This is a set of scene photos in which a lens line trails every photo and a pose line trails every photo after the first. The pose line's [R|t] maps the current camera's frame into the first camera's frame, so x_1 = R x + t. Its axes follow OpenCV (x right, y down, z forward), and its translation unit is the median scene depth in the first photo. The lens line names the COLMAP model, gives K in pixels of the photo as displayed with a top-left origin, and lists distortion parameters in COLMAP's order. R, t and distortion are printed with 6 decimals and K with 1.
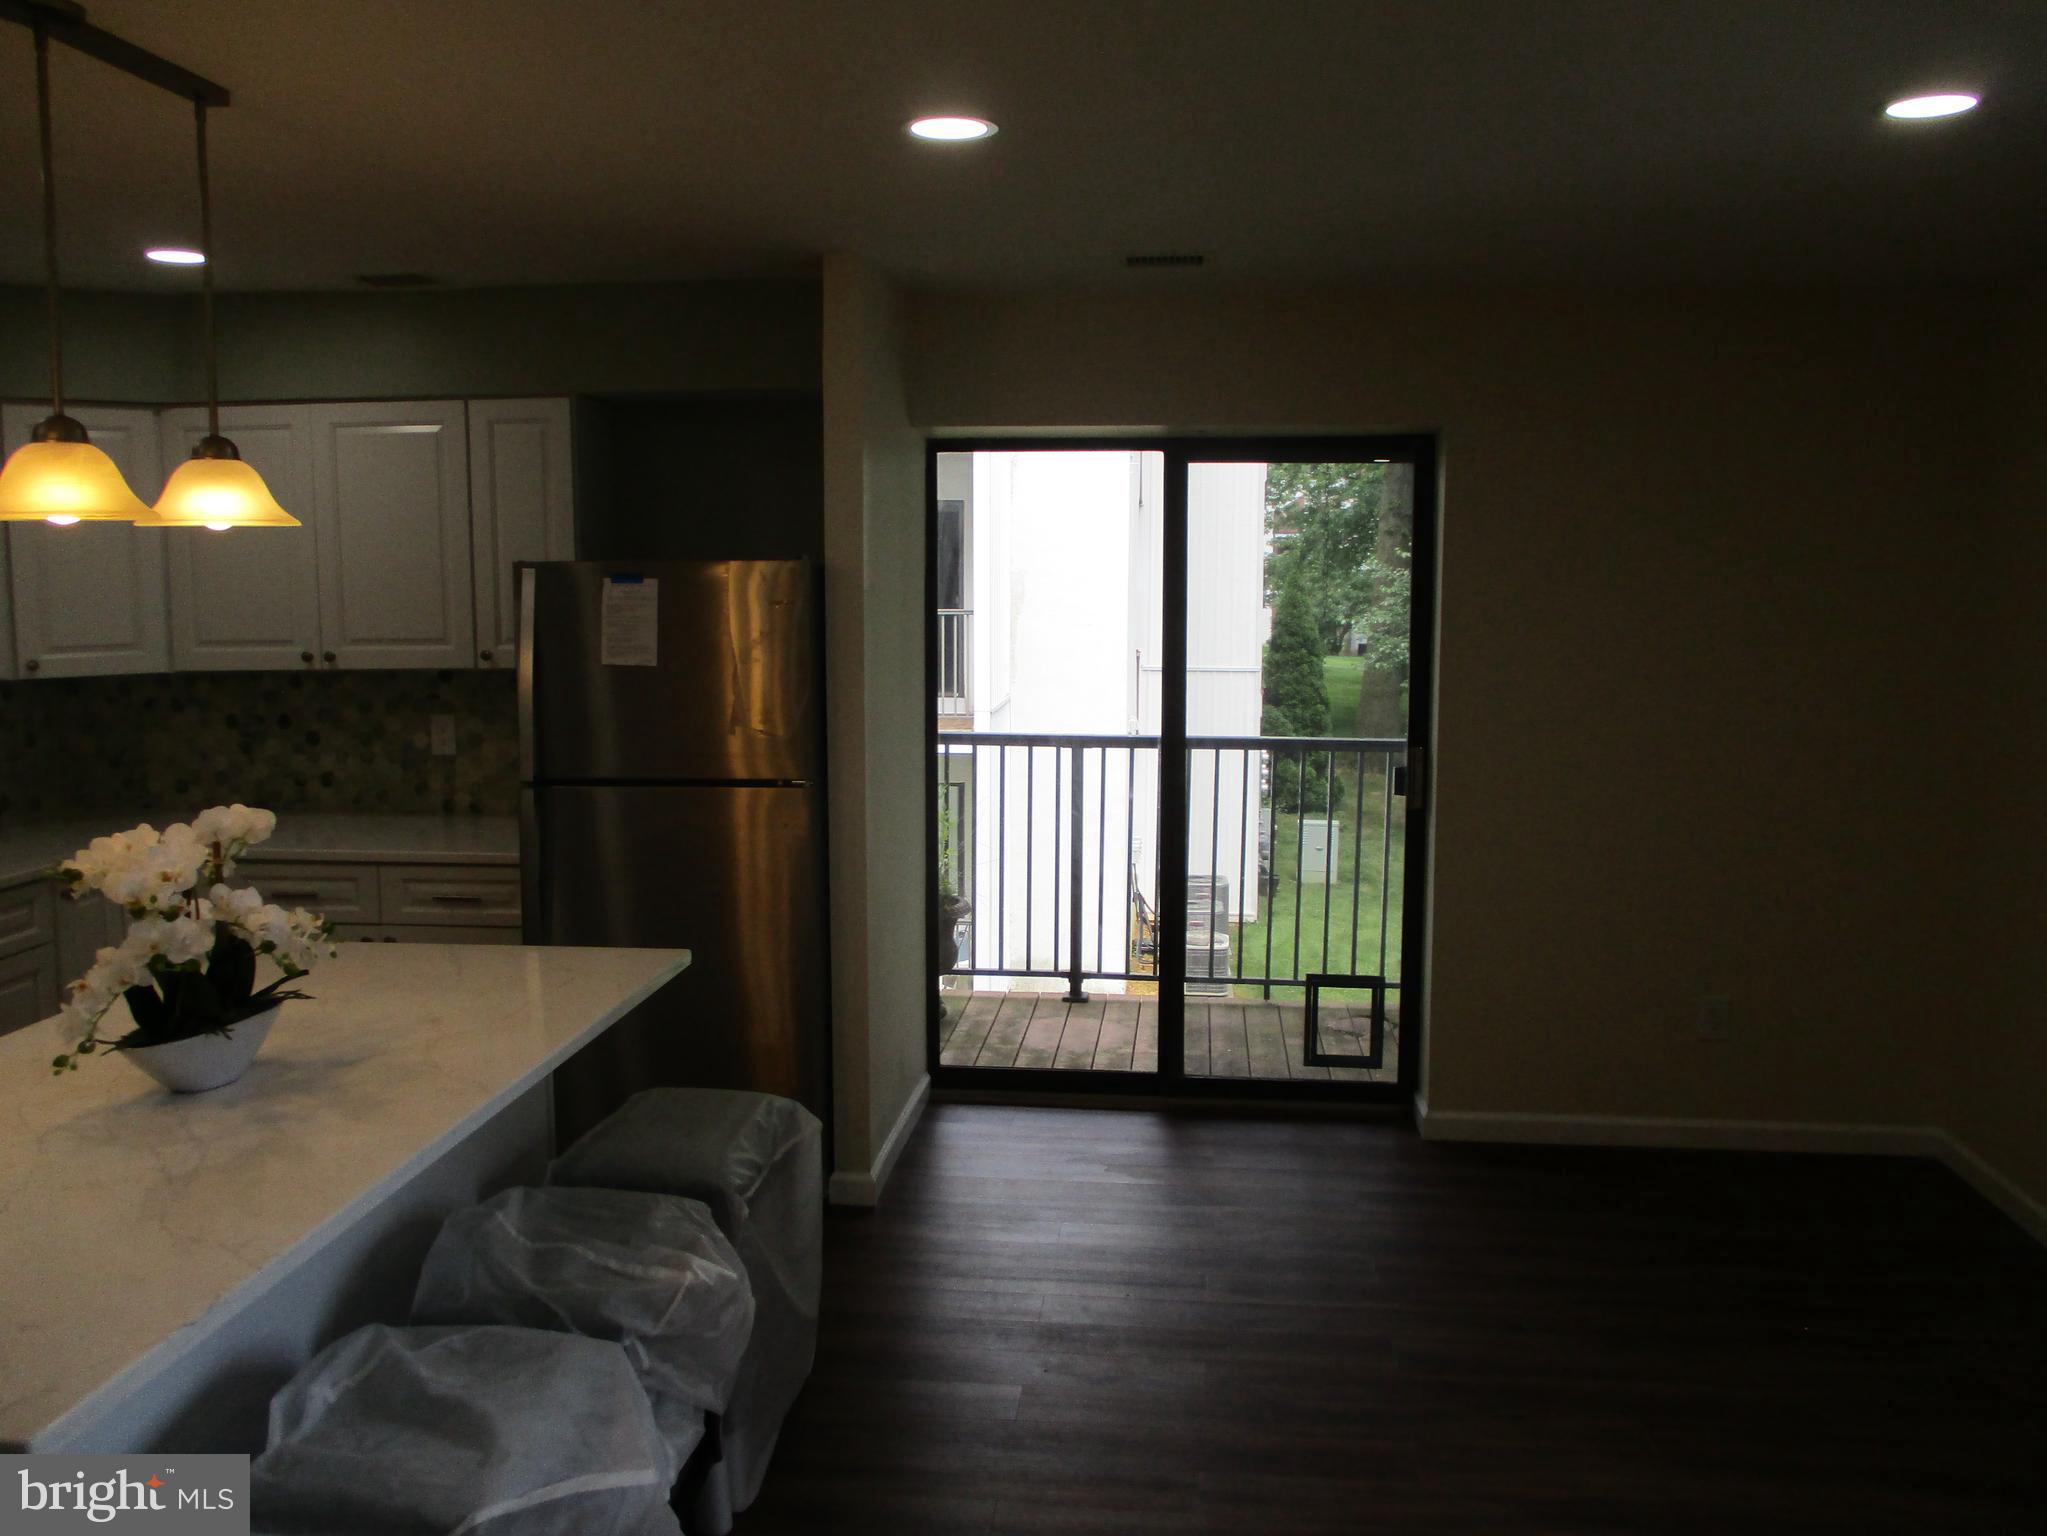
lens RADIAL K [[1719.9, 0, 1025.6], [0, 1719.9, 728.4], [0, 0, 1]] dist [-0.023446, 0.003962]
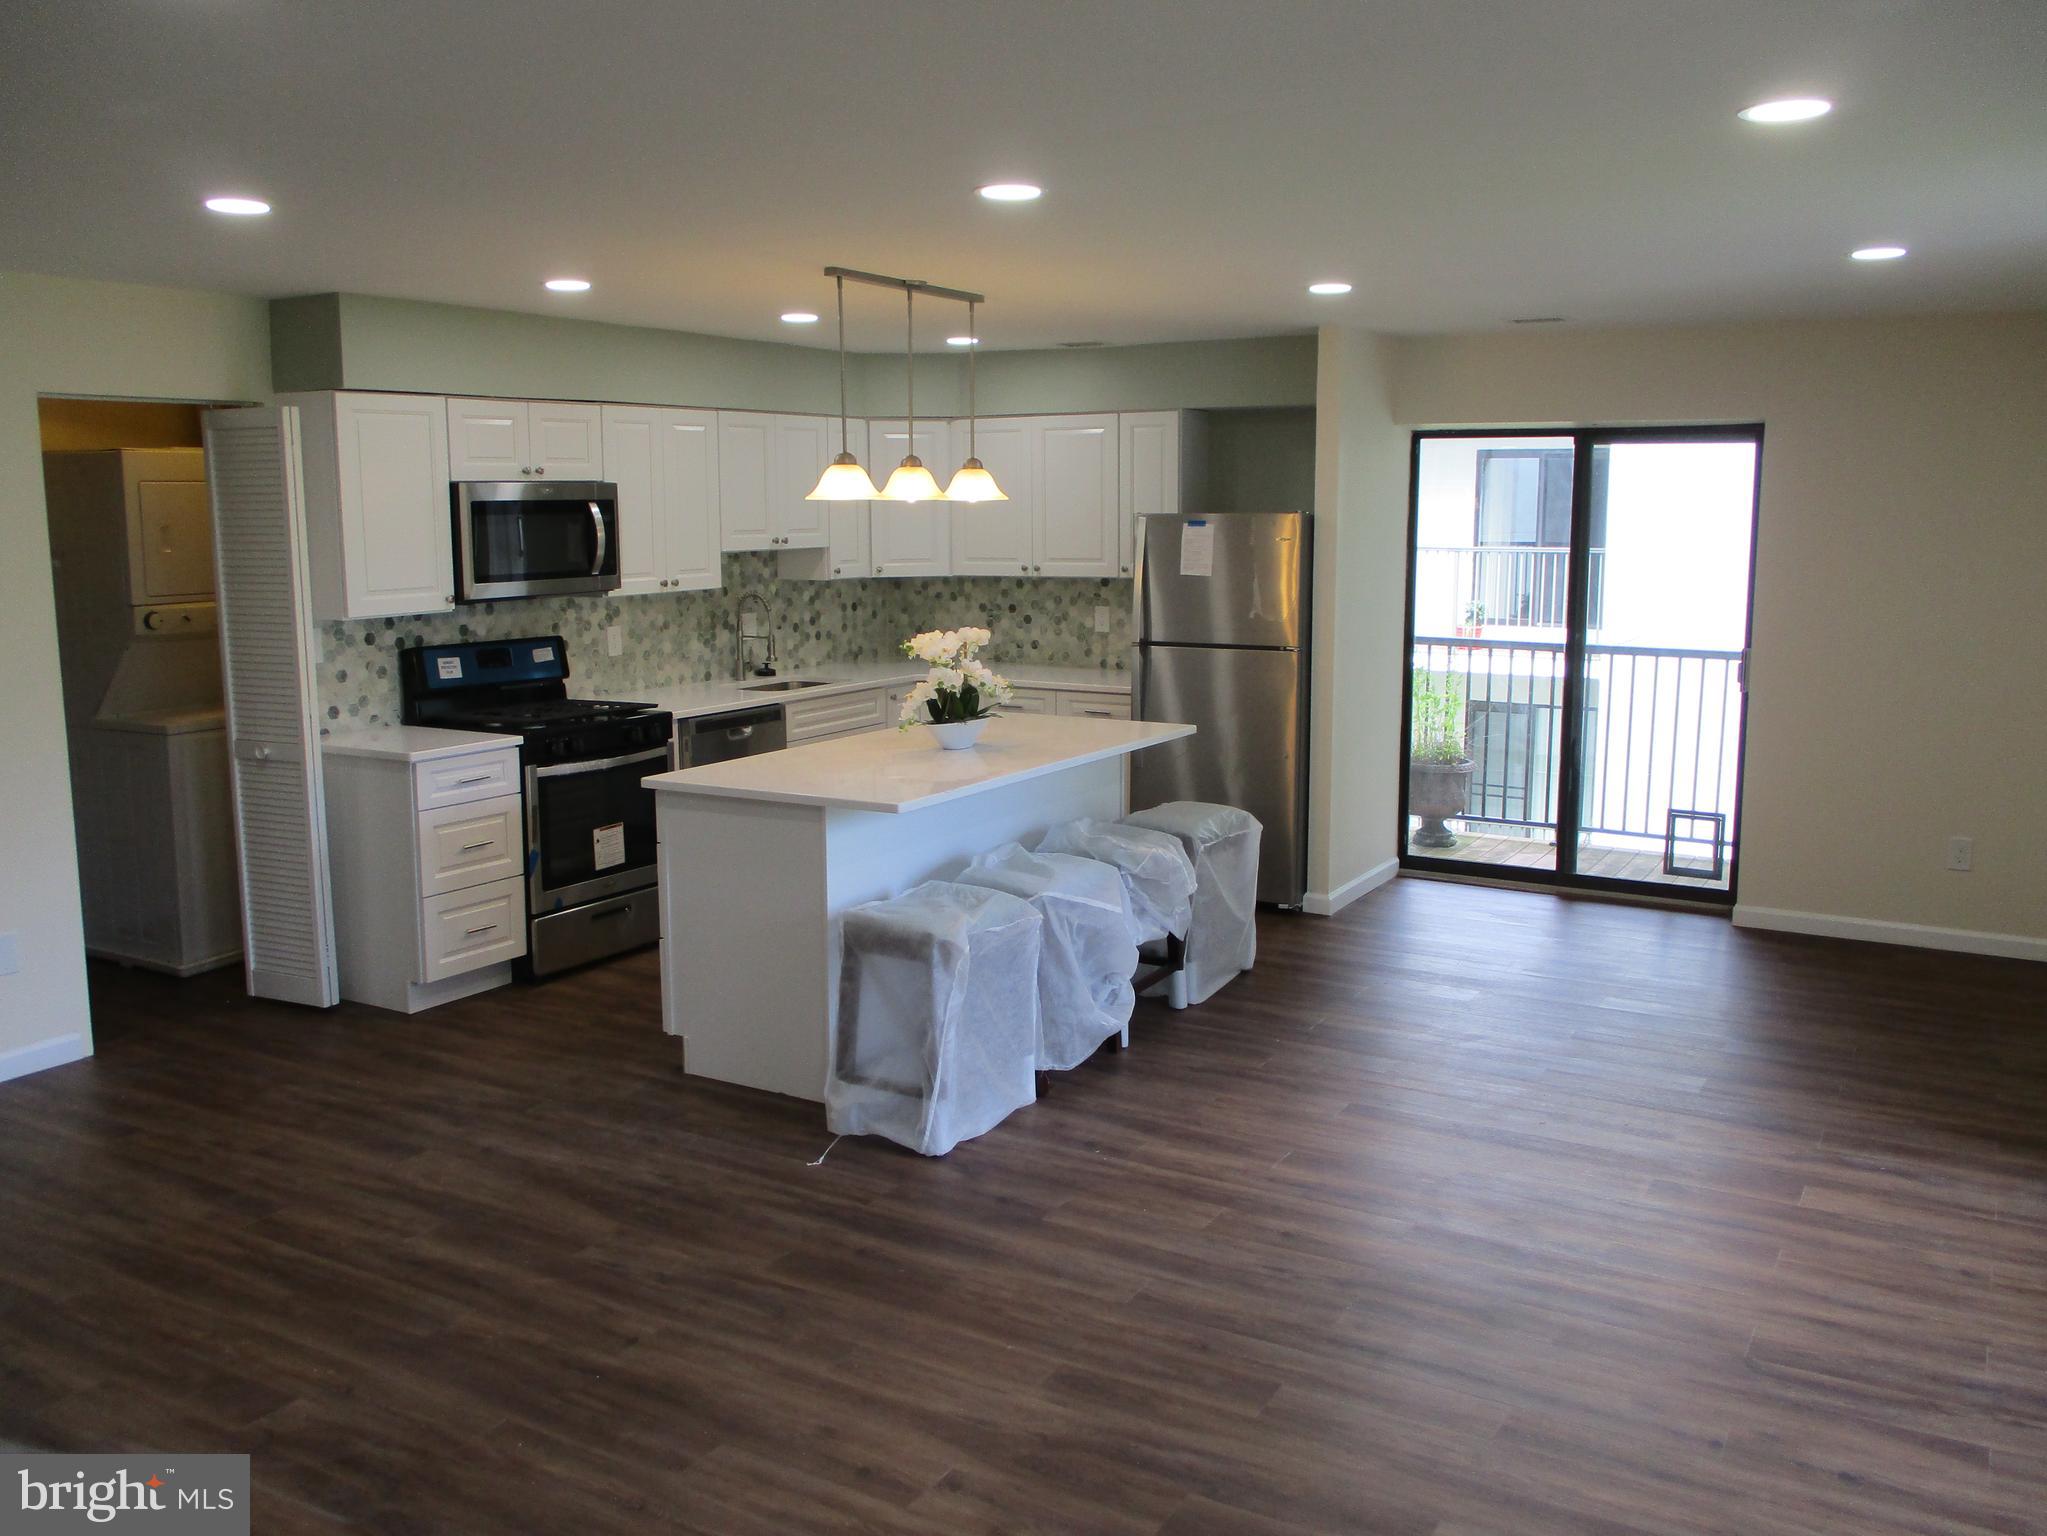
lens RADIAL K [[1719.9, 0, 1025.6], [0, 1719.9, 728.4], [0, 0, 1]] dist [-0.023446, 0.003962]
pose [[0.912613, 0.055434, -0.405049, 0.266696], [-0.040467, 0.998148, 0.045427, 0.037494], [0.406817, -0.025066, 0.913166, -0.529658]]
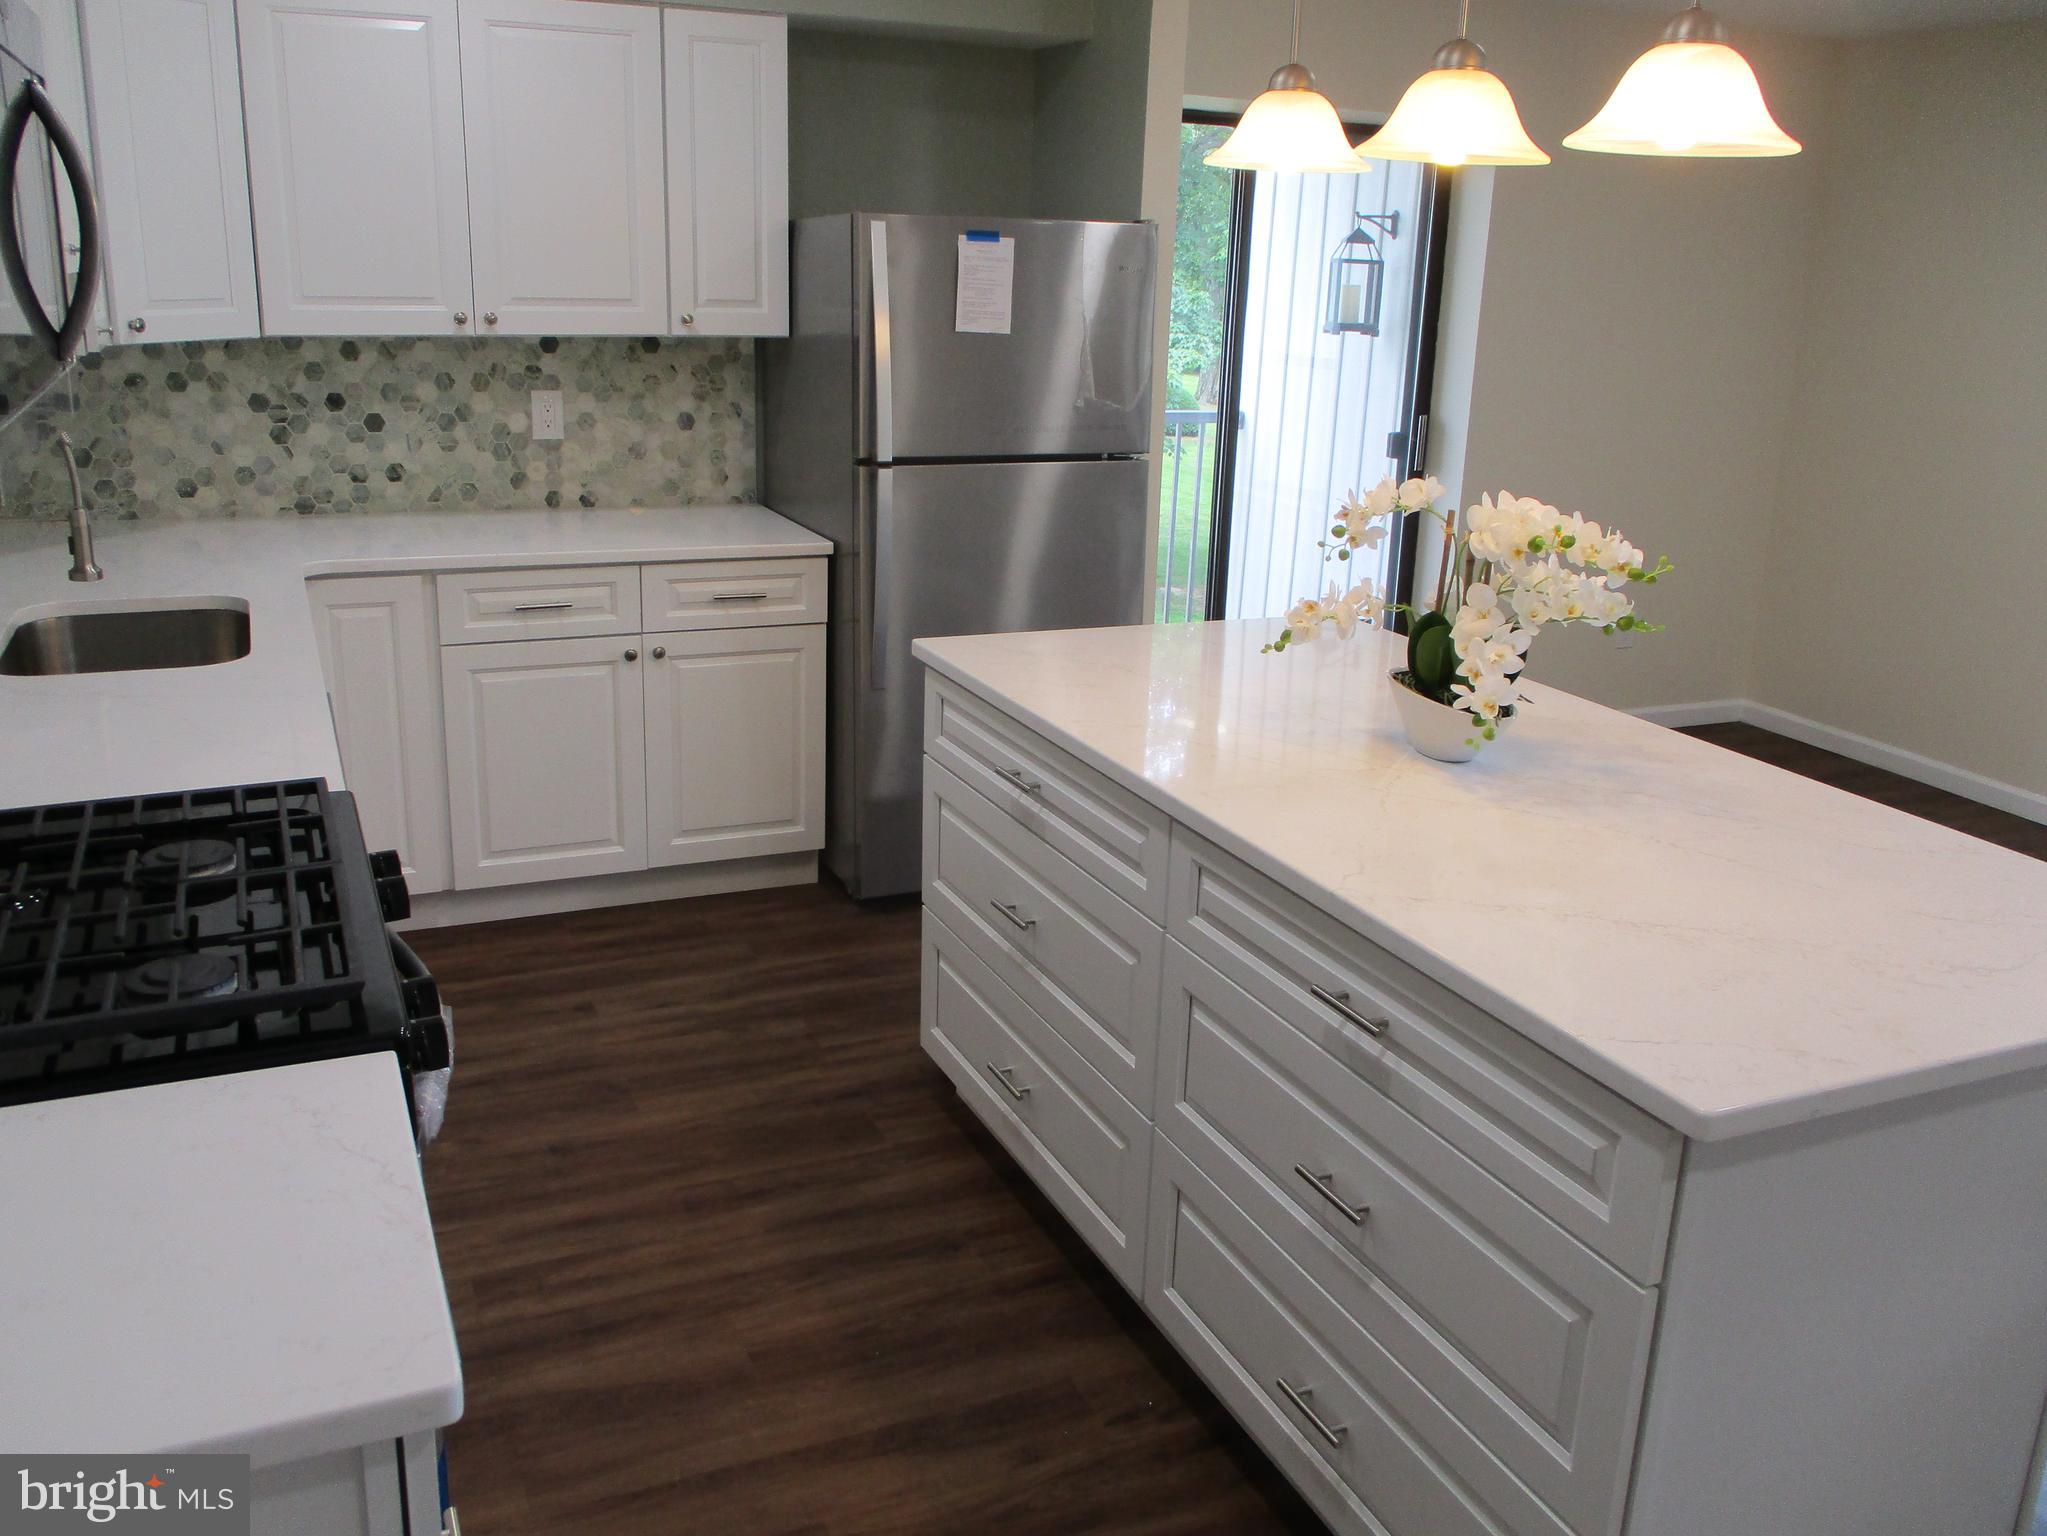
lens RADIAL K [[1719.9, 0, 1025.6], [0, 1719.9, 728.4], [0, 0, 1]] dist [-0.023446, 0.003962]
pose [[0.865737, -0.103593, 0.489661, -0.596465], [0.013578, 0.982847, 0.183925, 0.003337], [-0.500315, -0.152582, 0.852293, 0.138511]]
